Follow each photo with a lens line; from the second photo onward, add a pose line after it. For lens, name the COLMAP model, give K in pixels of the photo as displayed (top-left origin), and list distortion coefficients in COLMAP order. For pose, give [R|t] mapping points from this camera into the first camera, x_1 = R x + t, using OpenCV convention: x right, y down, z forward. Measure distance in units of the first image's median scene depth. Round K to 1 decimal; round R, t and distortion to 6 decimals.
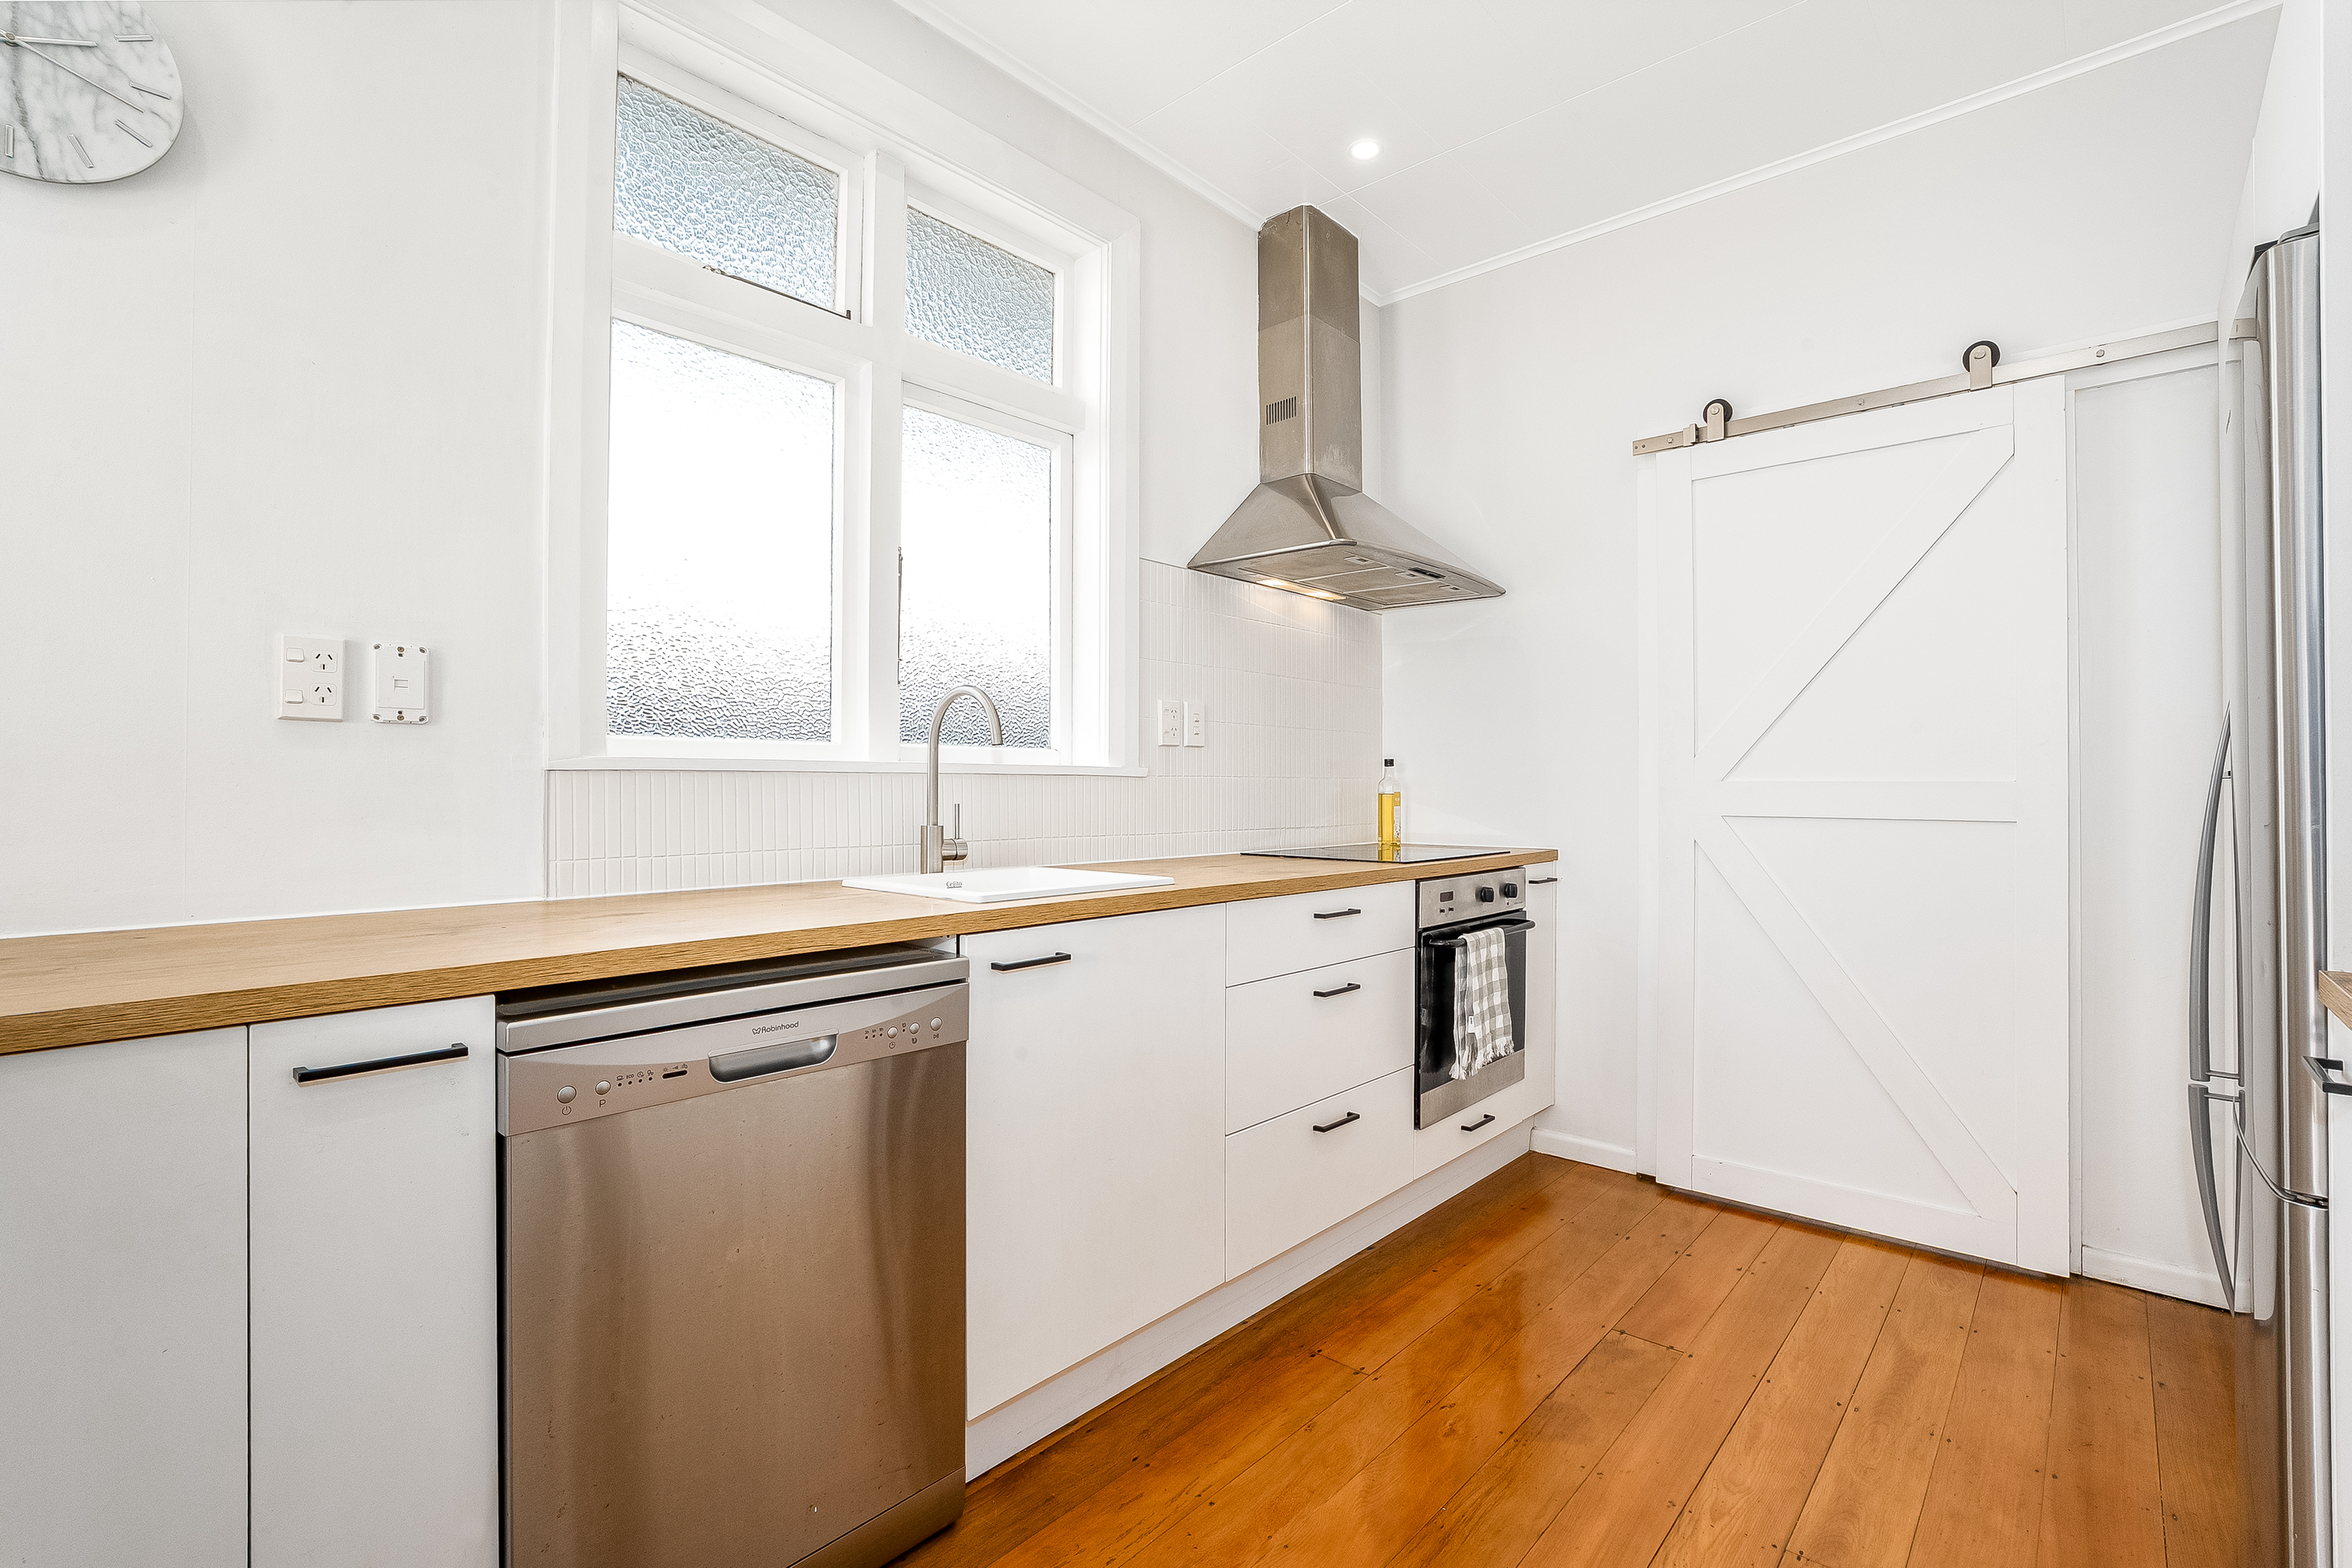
lens RADIAL K [[1064.1, 0, 1177.7], [0, 1064.1, 777.6], [0, 0, 1]] dist [-0.049128, 0.020476]
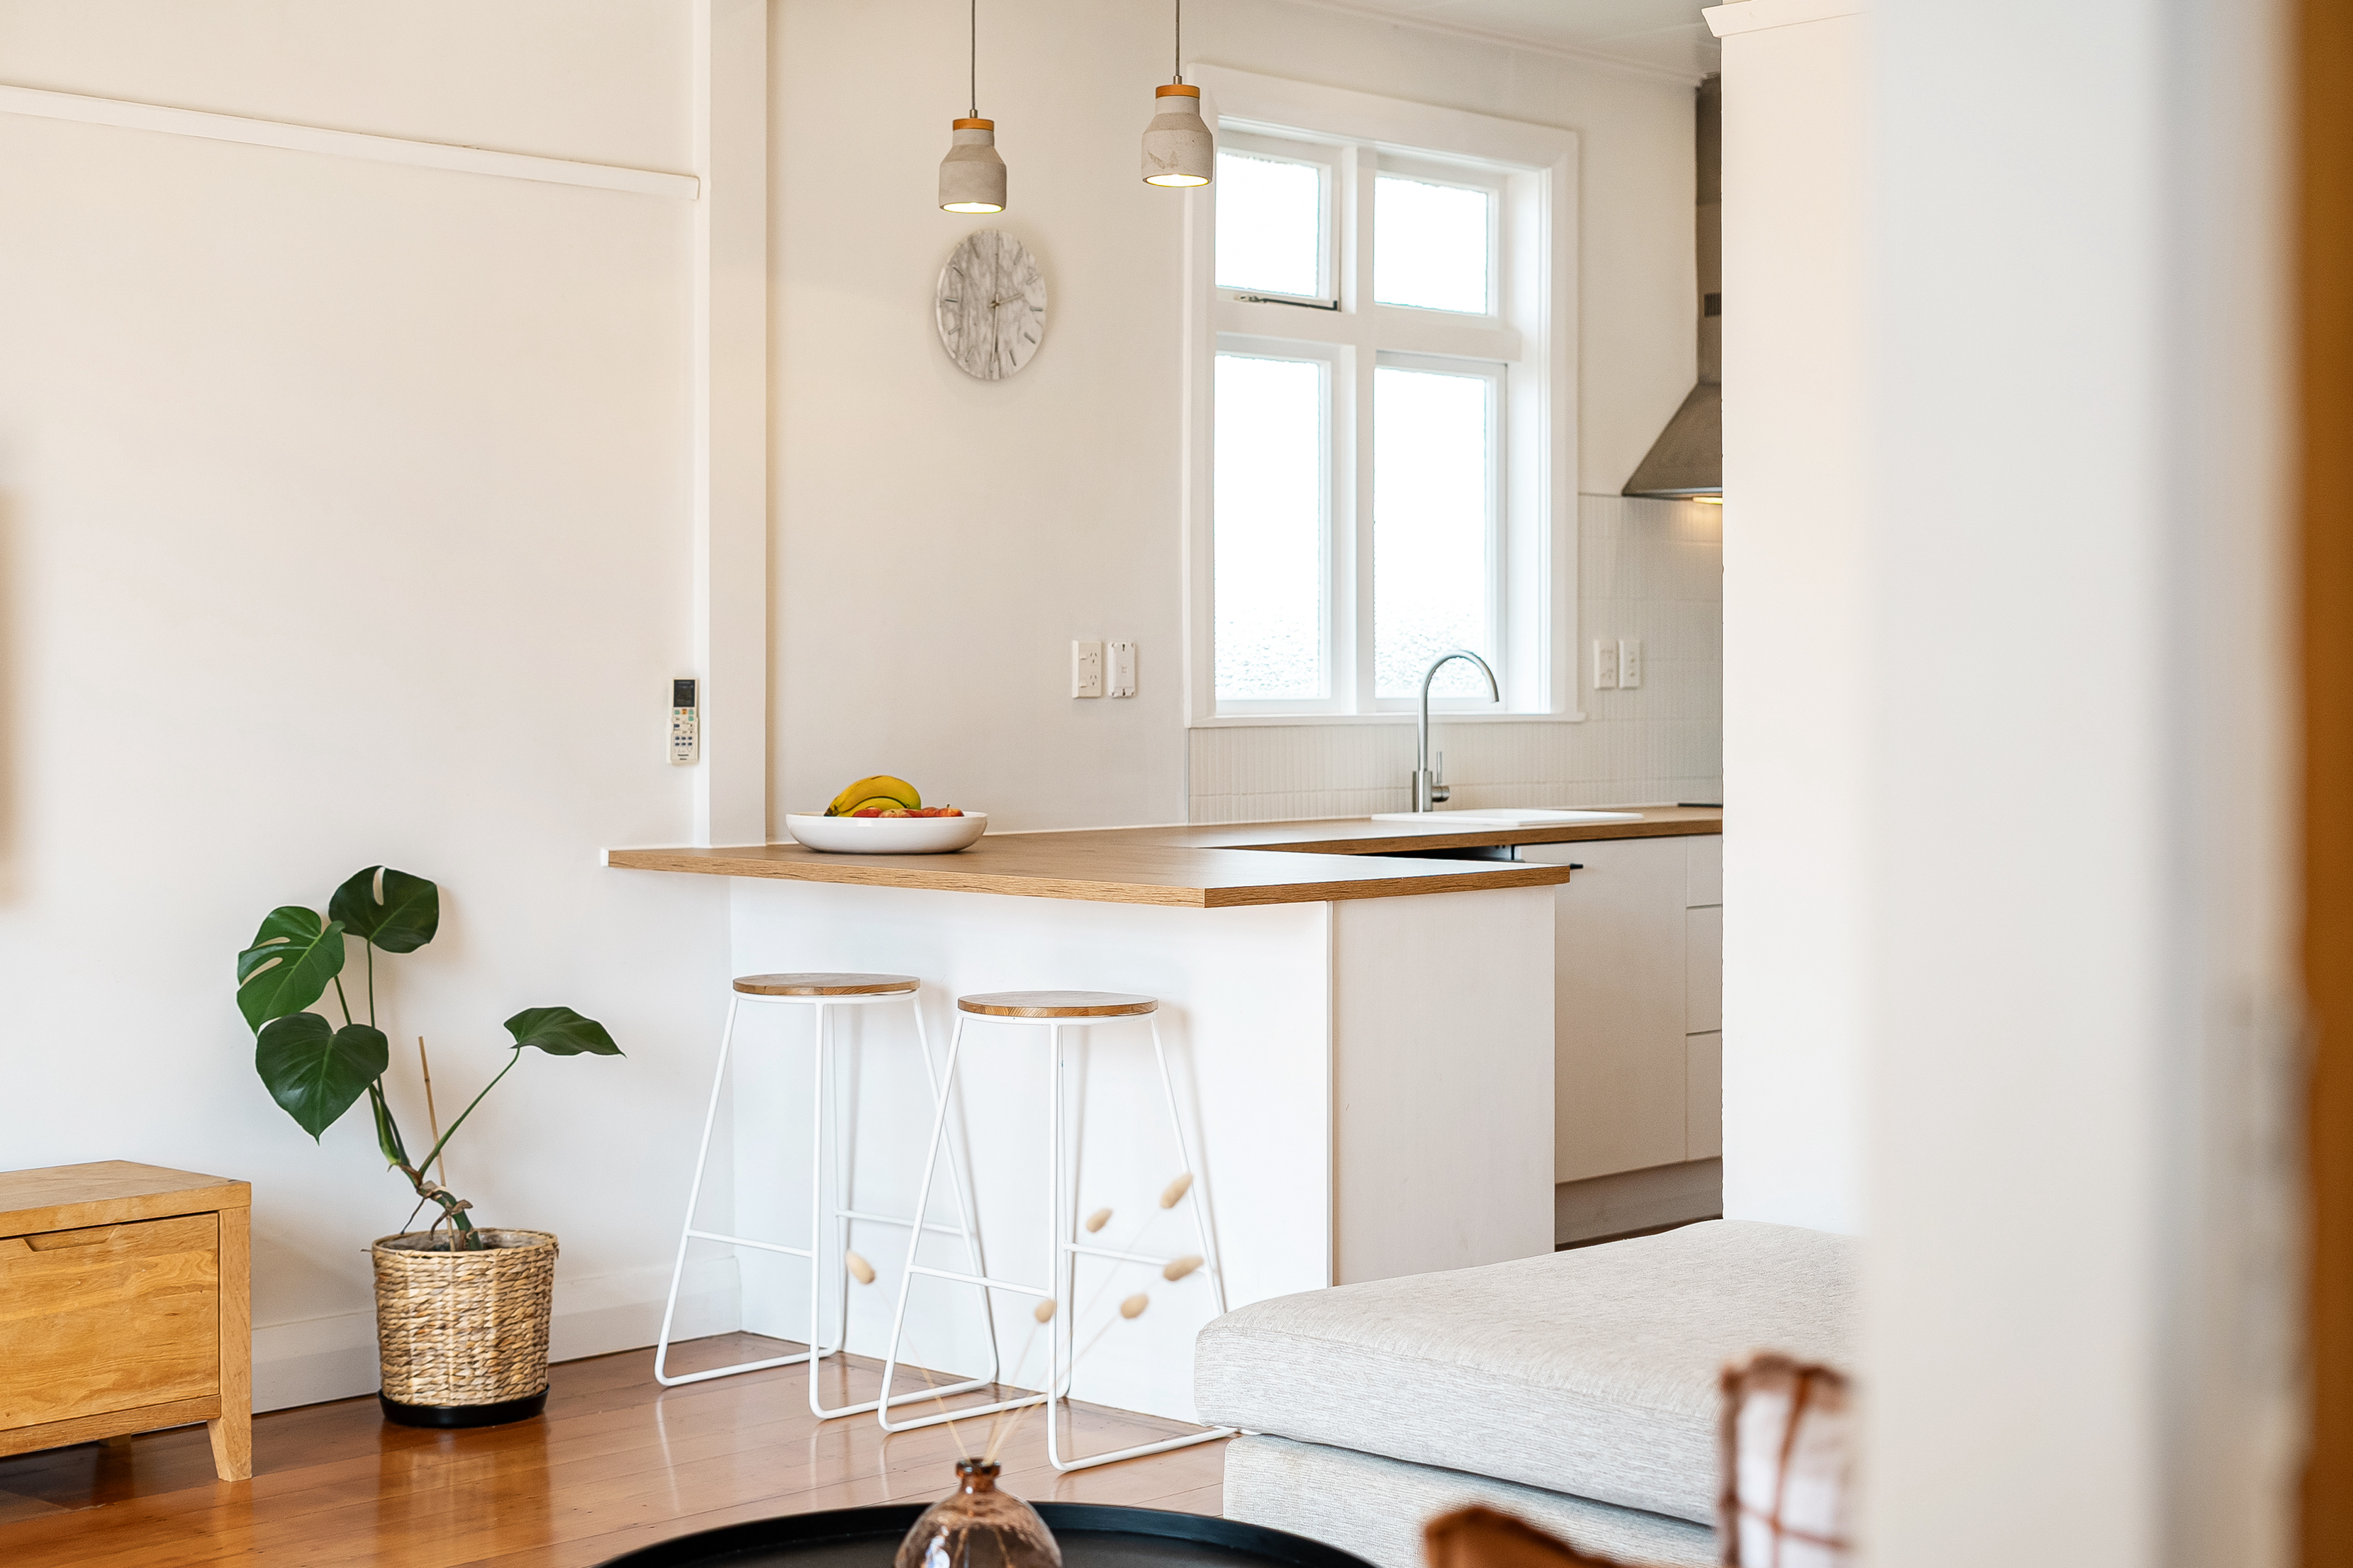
lens RADIAL K [[3411.8, 0, 1171.5], [0, 3411.8, 684.4], [0, 0, 1]] dist [-0.006596, 0.005380]
pose [[0.999459, 0.000362, -0.032882, -0.290435], [0.000055, 0.999920, 0.012667, -0.071296], [0.032884, -0.012662, 0.999379, -2.019391]]
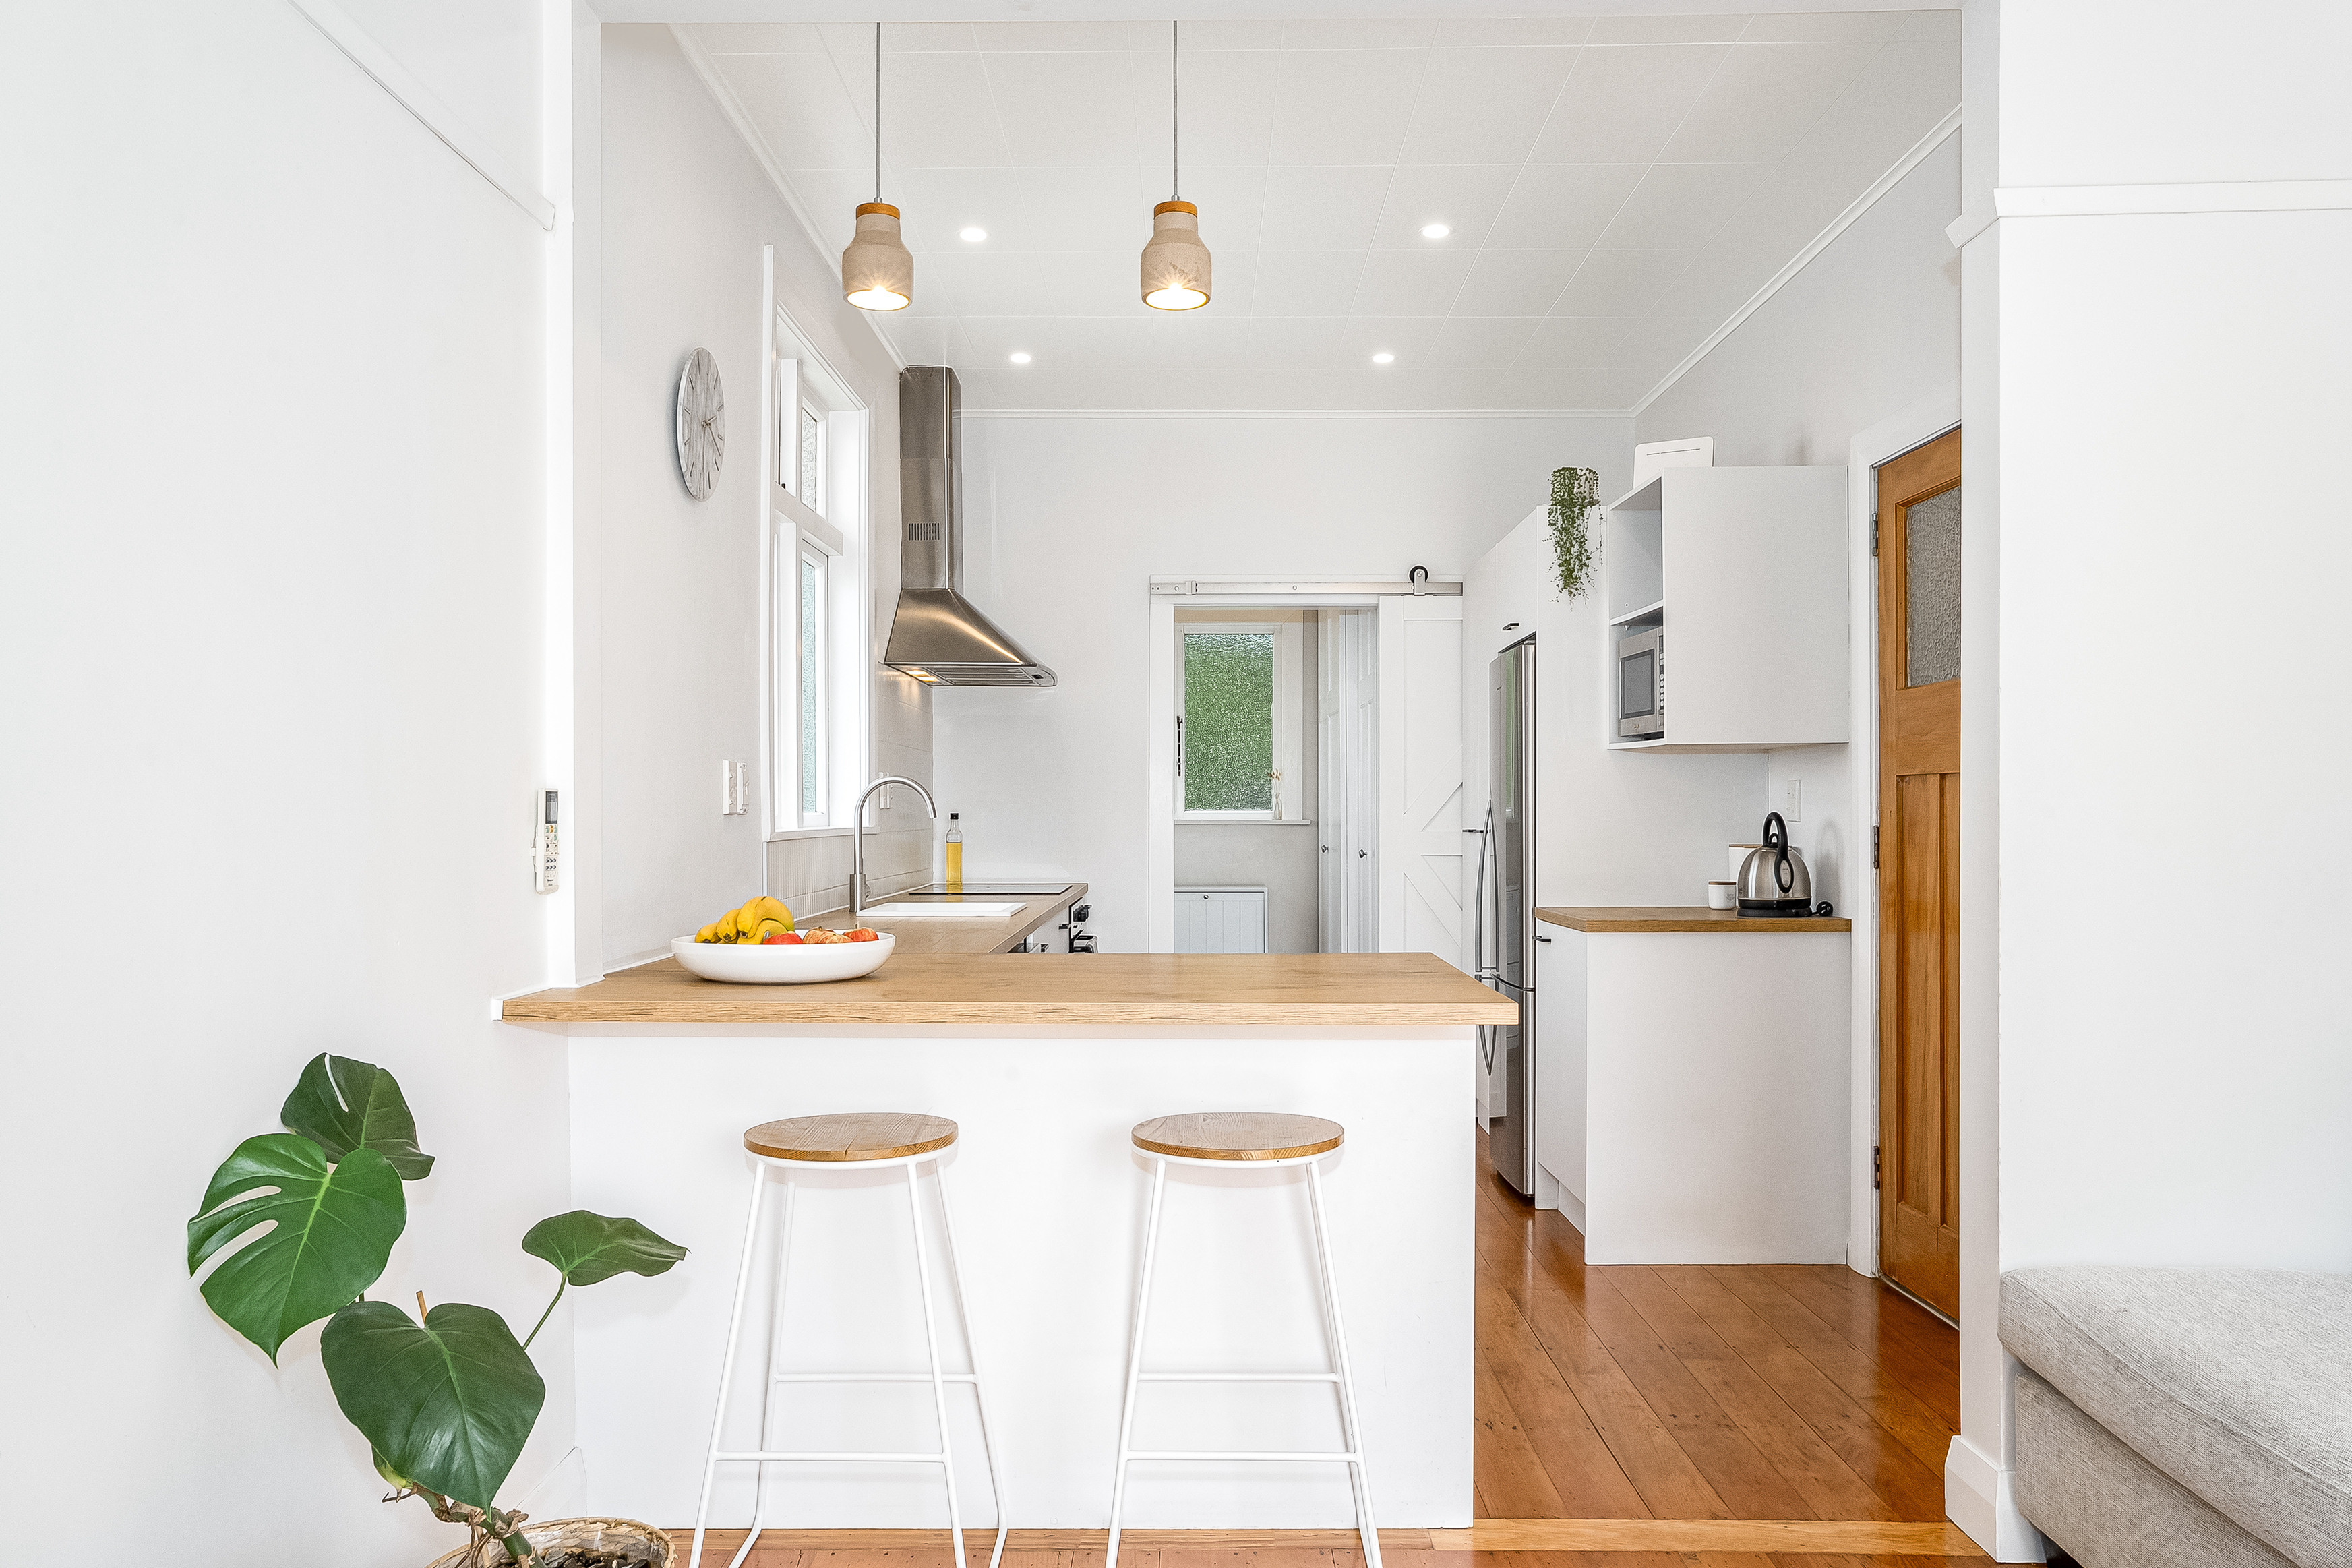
lens RADIAL K [[1675.8, 0, 1180.6], [0, 1675.8, 821.2], [0, 0, 1]] dist [-0.045375, 0.081725]
pose [[0.749074, -0.005640, 0.662462, -1.044815], [-0.004644, 0.999894, 0.013764, -0.043372], [-0.662470, -0.013387, 0.748969, -0.705361]]
